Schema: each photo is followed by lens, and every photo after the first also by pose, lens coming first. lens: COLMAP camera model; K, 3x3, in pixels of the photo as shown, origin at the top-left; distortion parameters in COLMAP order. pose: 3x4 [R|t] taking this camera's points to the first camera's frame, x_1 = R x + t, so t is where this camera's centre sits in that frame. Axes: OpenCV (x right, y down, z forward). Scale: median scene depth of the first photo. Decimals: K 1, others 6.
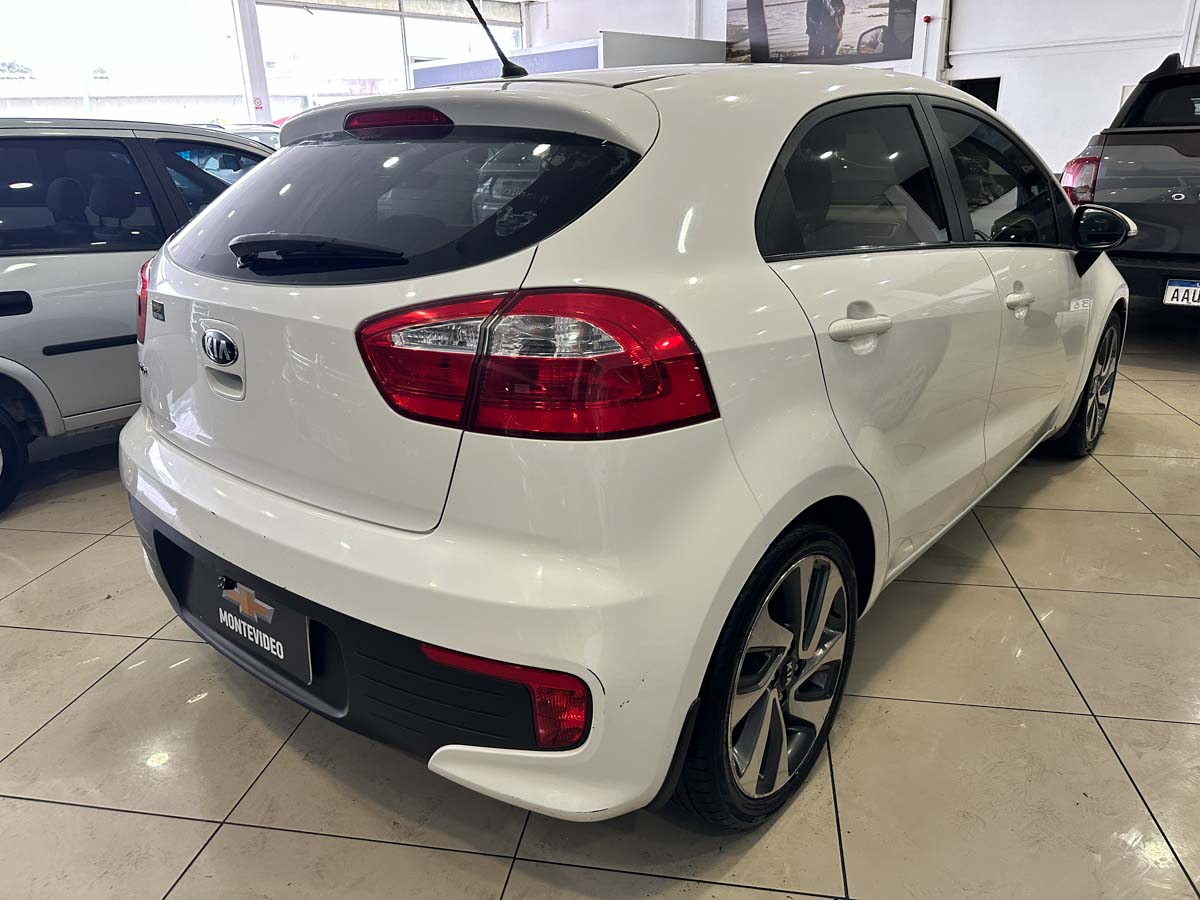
lens RADIAL K [[838.0, 0, 600.0], [0, 838.0, 450.0], [0, 0, 1]] dist [0.024961, -0.022957]
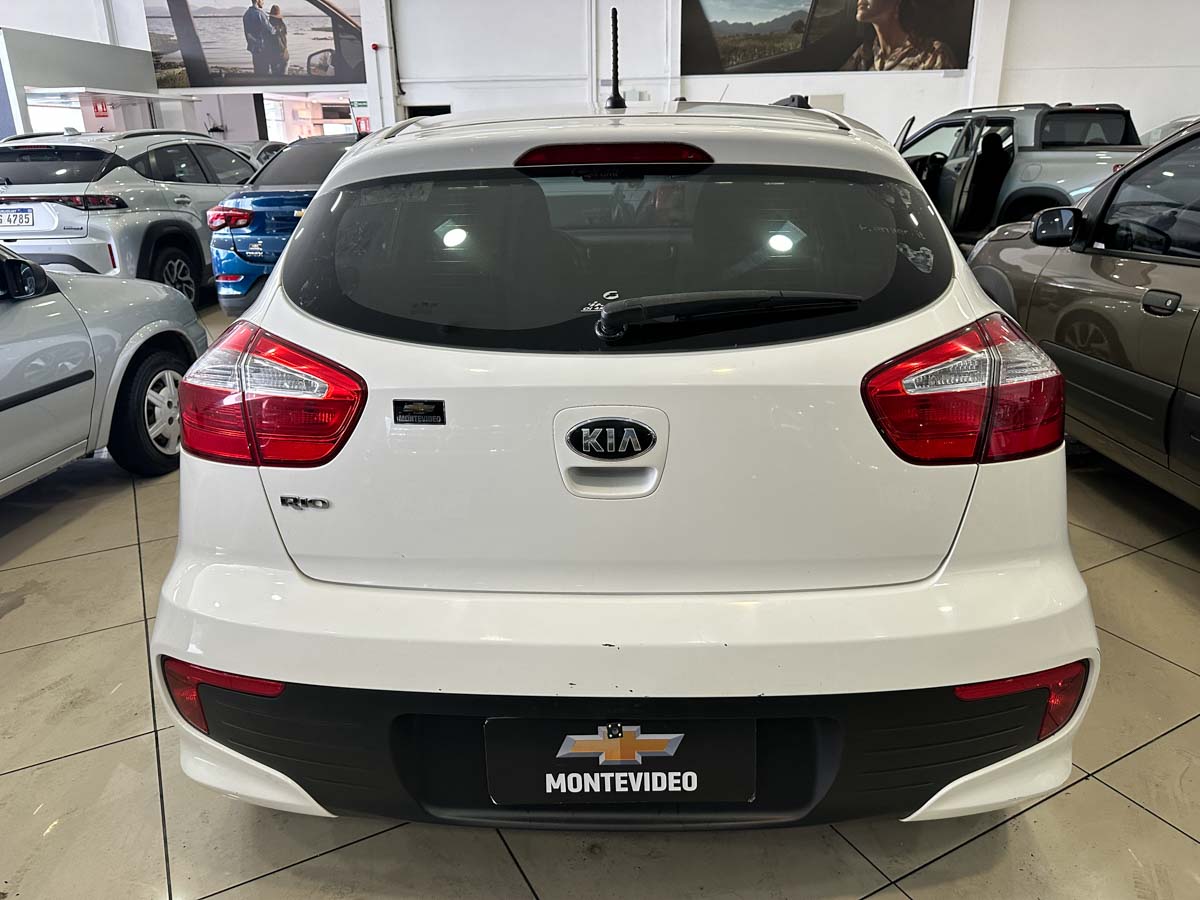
lens RADIAL K [[850.5, 0, 596.4], [0, 850.5, 444.0], [0, 0, 1]] dist [-0.004768, -0.001827]
pose [[0.781336, -0.191851, 0.593892, -0.108786], [0.208955, 0.977077, 0.040730, -0.017878], [-0.588092, 0.092273, 0.803513, 0.042547]]
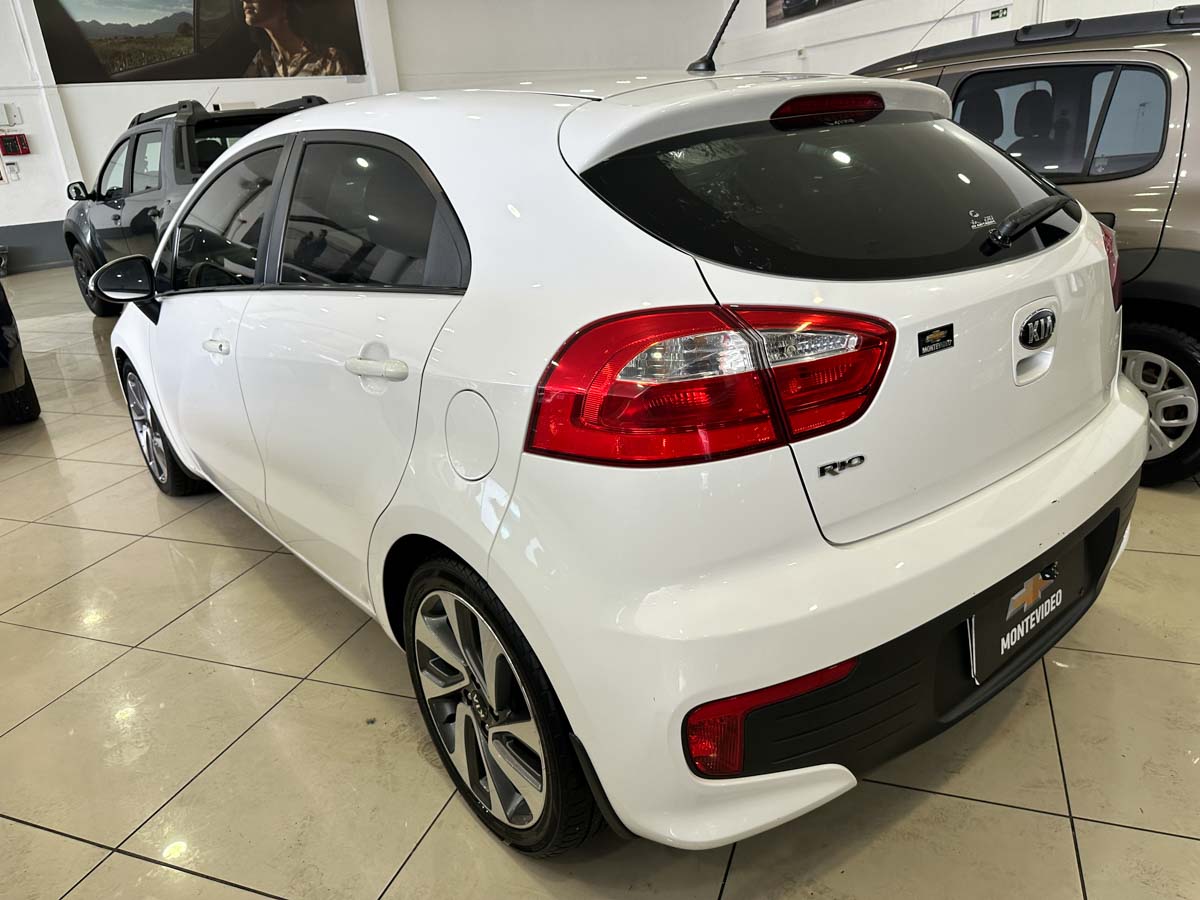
lens RADIAL K [[838.0, 0, 600.0], [0, 838.0, 450.0], [0, 0, 1]] dist [0.024961, -0.022957]
pose [[0.186133, -0.338936, 0.922213, -0.151110], [0.399455, 0.883647, 0.244139, -0.040202], [-0.897658, 0.322940, 0.299866, 0.110511]]
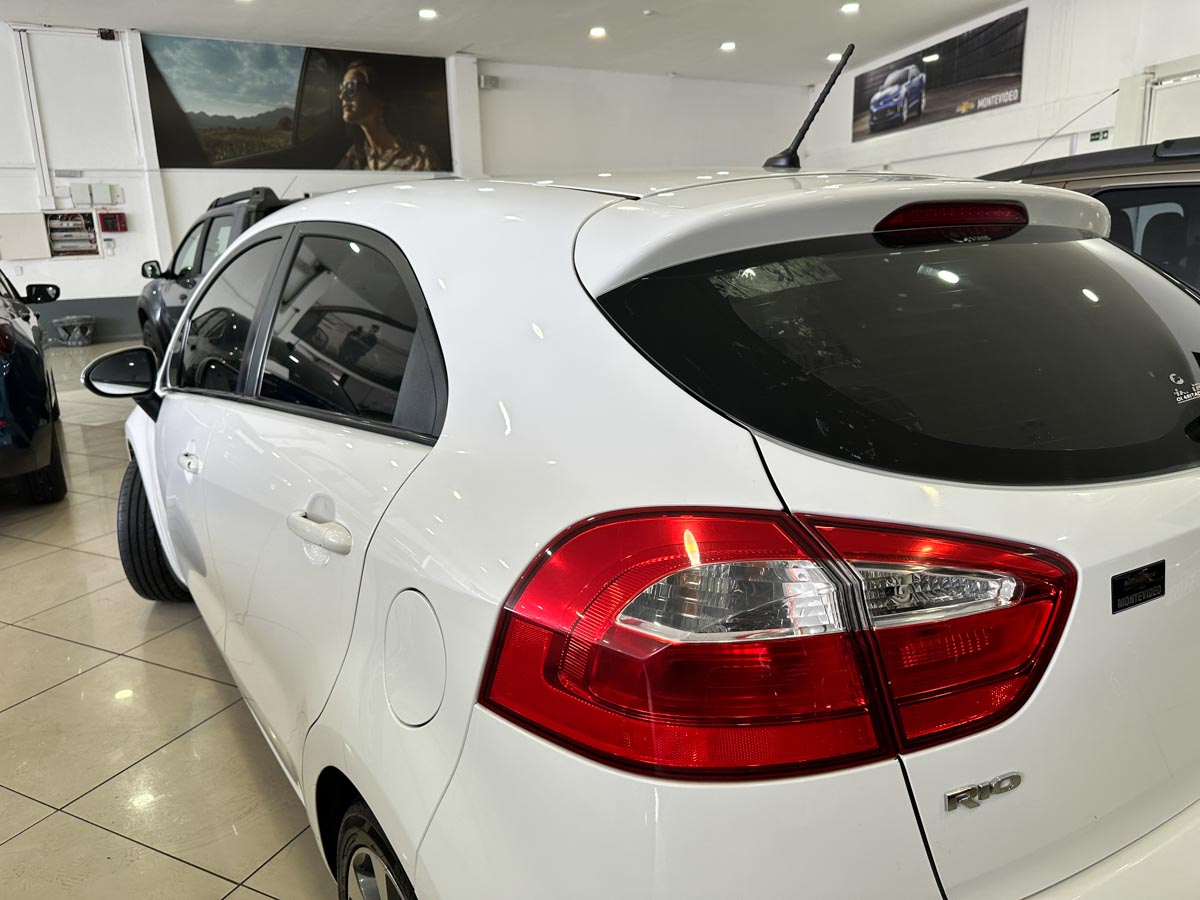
lens RADIAL K [[846.0, 0, 595.2], [0, 846.0, 449.7], [0, 0, 1]] dist [0.042375, -0.041906]
pose [[0.280650, -0.219349, 0.934410, -0.126388], [0.351324, 0.929450, 0.112665, -0.041461], [-0.893201, 0.296661, 0.337912, 0.111566]]
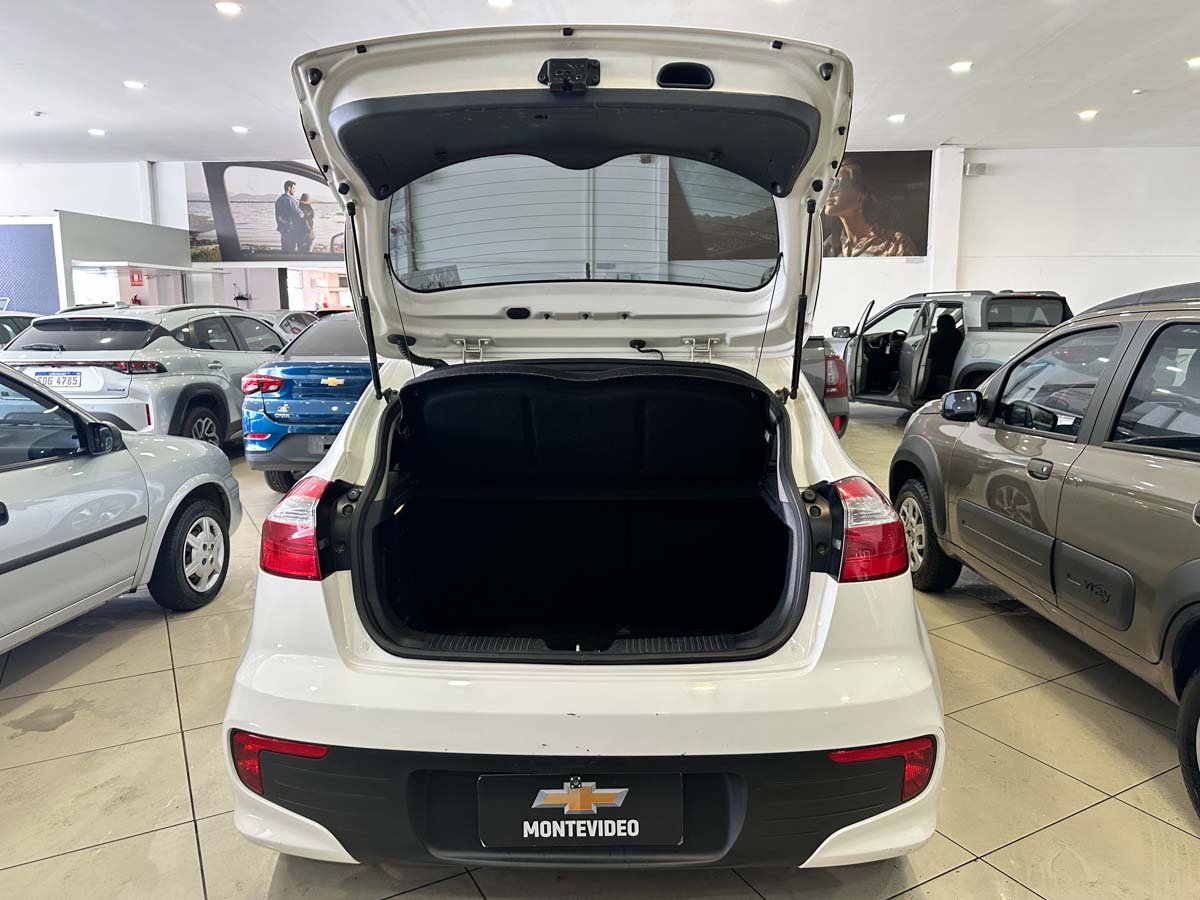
lens RADIAL K [[846.0, 0, 595.2], [0, 846.0, 449.7], [0, 0, 1]] dist [0.042375, -0.041906]
pose [[0.781824, -0.076390, 0.618801, -0.131278], [0.198449, 0.971342, -0.130819, -0.013075], [-0.591074, 0.225078, 0.774578, 0.006392]]
